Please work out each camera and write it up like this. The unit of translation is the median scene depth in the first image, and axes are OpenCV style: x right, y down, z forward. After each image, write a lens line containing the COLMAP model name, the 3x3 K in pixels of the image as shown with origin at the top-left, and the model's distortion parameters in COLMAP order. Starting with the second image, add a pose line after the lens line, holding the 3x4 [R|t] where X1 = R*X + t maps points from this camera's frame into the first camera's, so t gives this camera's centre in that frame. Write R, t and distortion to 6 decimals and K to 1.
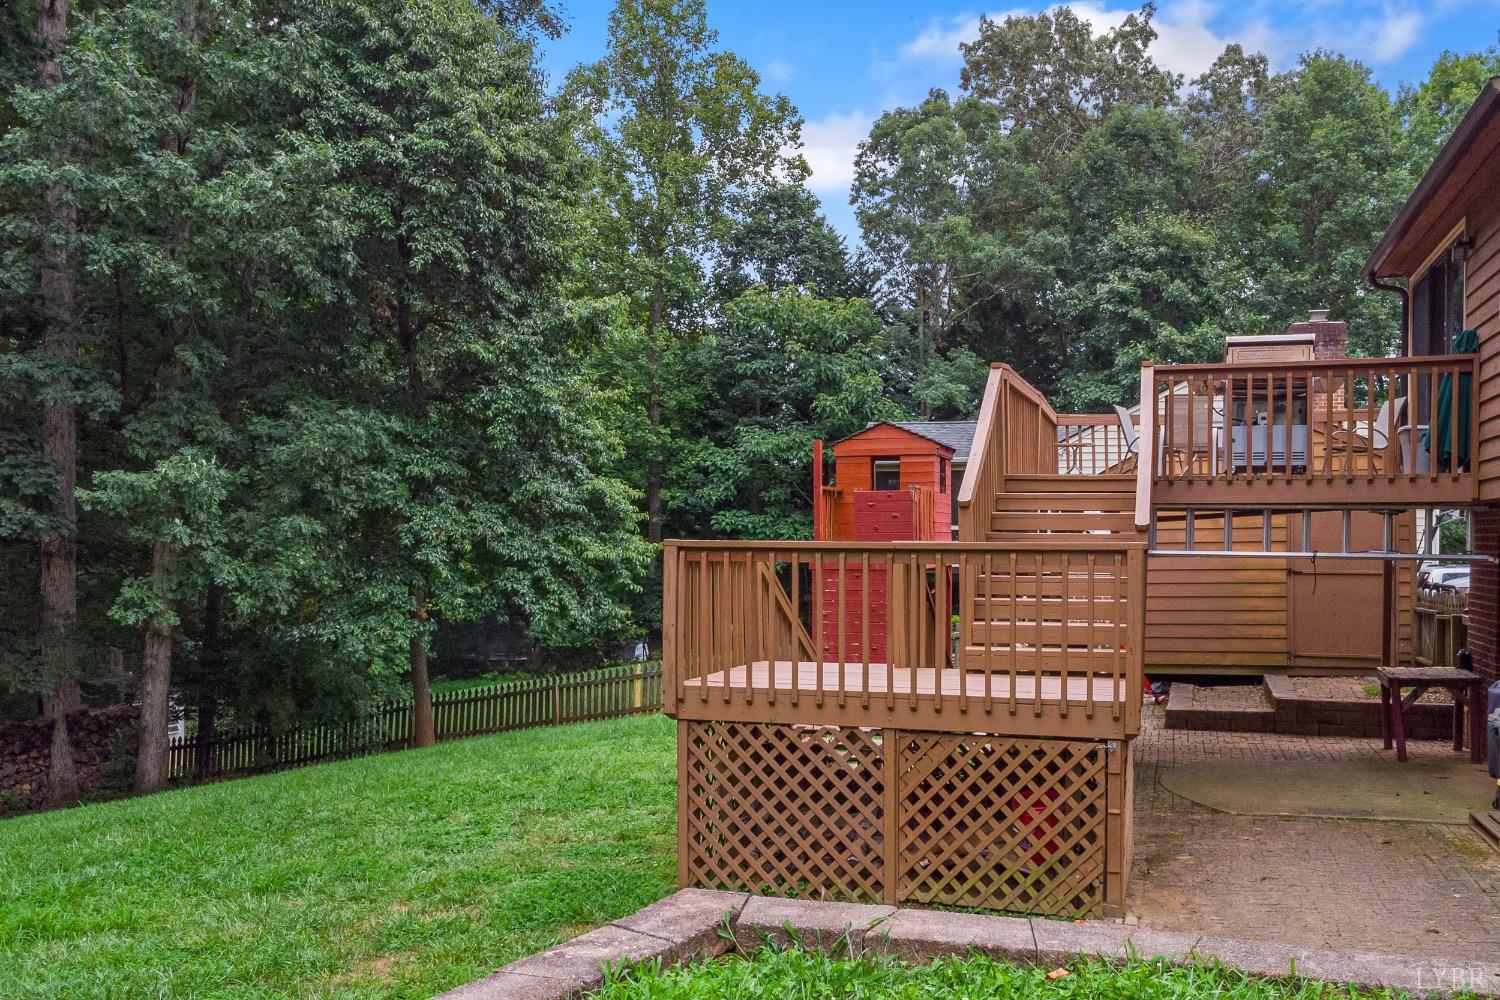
lens RADIAL K [[1302.3, 0, 762.0], [0, 1302.3, 618.2], [0, 0, 1]] dist [-0.010219, 0.002697]
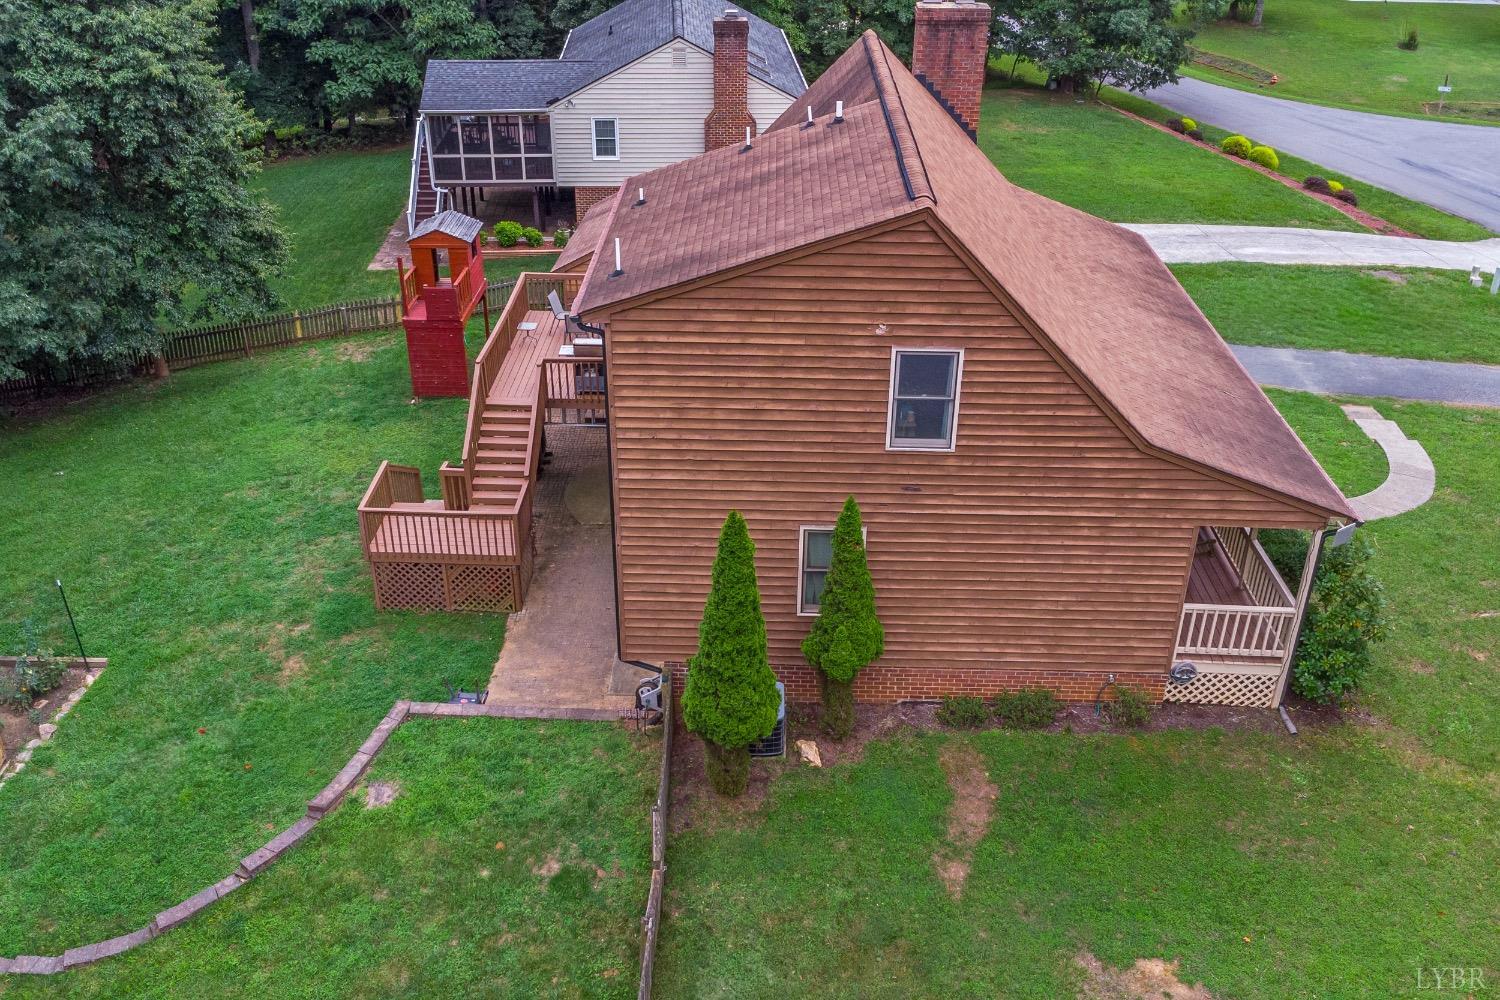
lens RADIAL K [[1330.4, 0, 752.0], [0, 1330.4, 504.5], [0, 0, 1]] dist [0.034580, -0.040525]
pose [[0.963290, -0.116532, 0.241852, 0.024285], [-0.014495, 0.876989, 0.480292, -0.693365], [-0.268071, -0.466167, 0.843105, -0.794835]]
